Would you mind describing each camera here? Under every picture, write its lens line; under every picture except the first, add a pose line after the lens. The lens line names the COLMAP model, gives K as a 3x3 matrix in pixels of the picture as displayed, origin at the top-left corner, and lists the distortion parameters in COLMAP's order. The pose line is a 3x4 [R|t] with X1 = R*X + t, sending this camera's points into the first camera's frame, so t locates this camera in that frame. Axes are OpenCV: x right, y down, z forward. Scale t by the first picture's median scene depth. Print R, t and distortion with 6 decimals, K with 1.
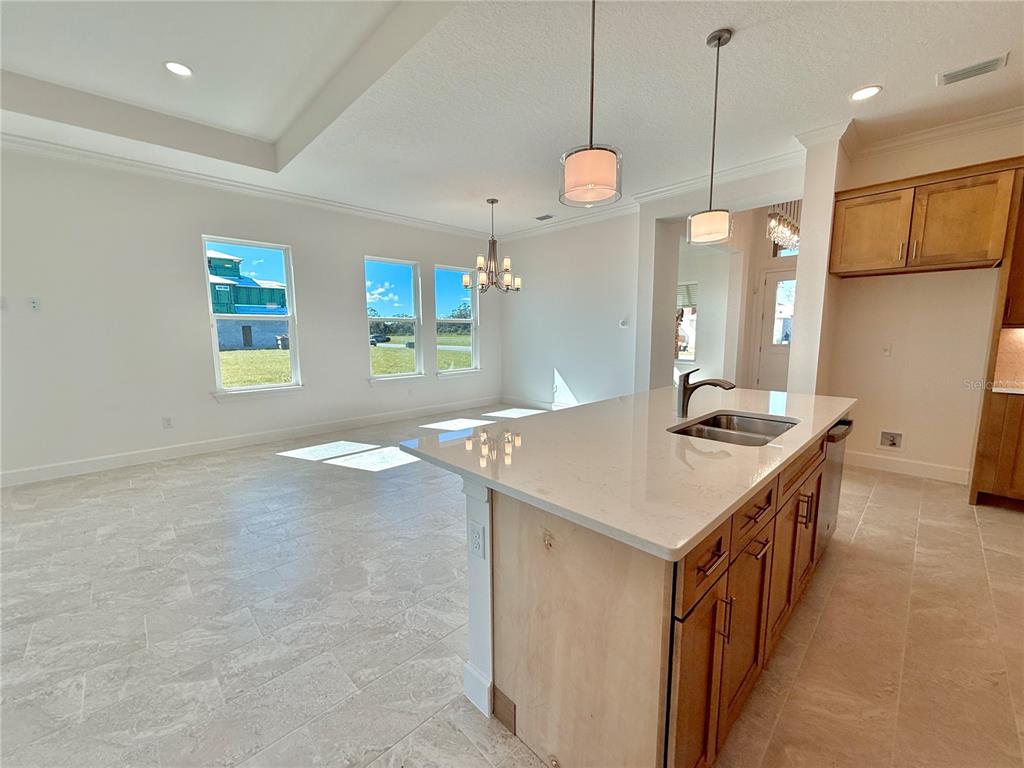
lens RADIAL K [[408.3, 0, 510.1], [0, 408.3, 381.9], [0, 0, 1]] dist [-0.001052, 0.001086]
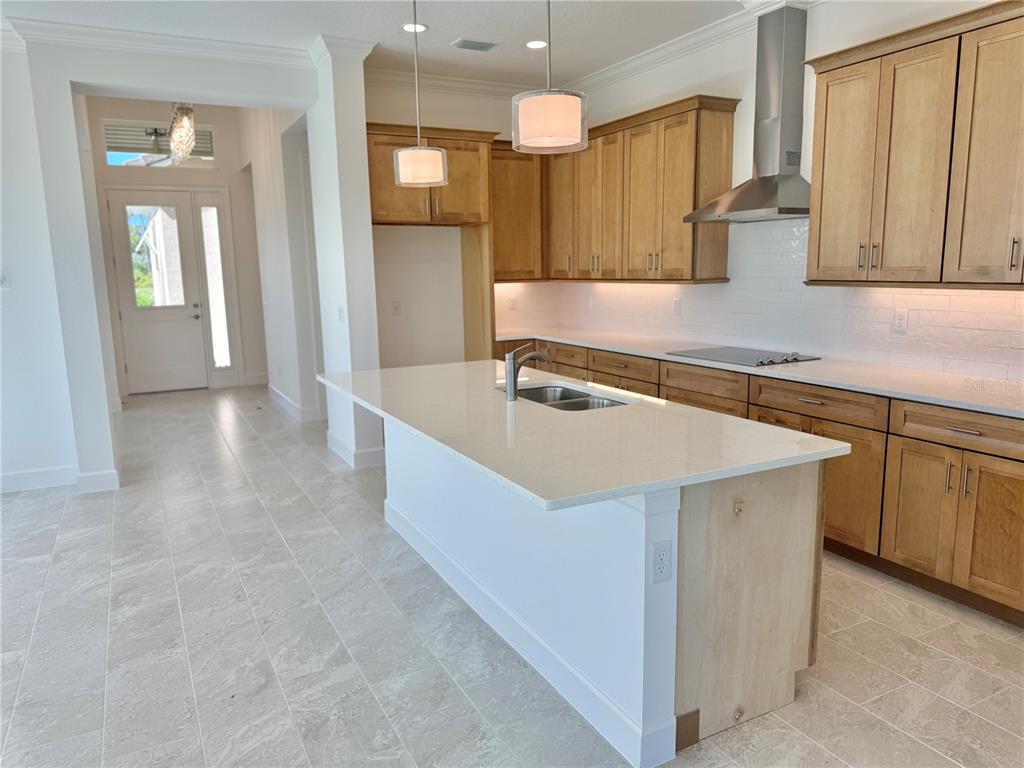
lens RADIAL K [[727.5, 0, 513.7], [0, 727.5, 385.7], [0, 0, 1]] dist [0.038544, -0.051351]
pose [[0.279816, -0.157314, 0.947077, -0.765619], [0.136327, 0.982998, 0.123003, -0.099619], [-0.950325, 0.094694, 0.296504, 0.402898]]
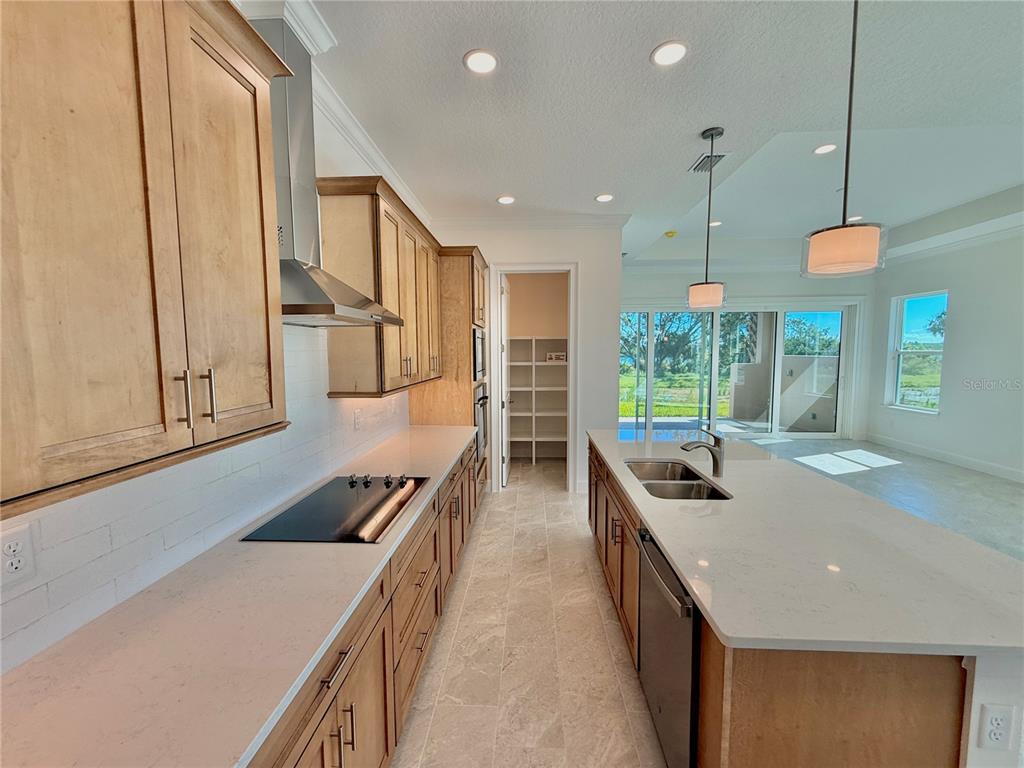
lens RADIAL K [[408.3, 0, 509.6], [0, 408.3, 383.0], [0, 0, 1]] dist [-0.001052, 0.001086]
pose [[-0.729675, 0.069686, -0.680234, 1.140597], [-0.069012, 0.982209, 0.174649, -0.223591], [0.680303, 0.174382, -0.711884, 1.006292]]
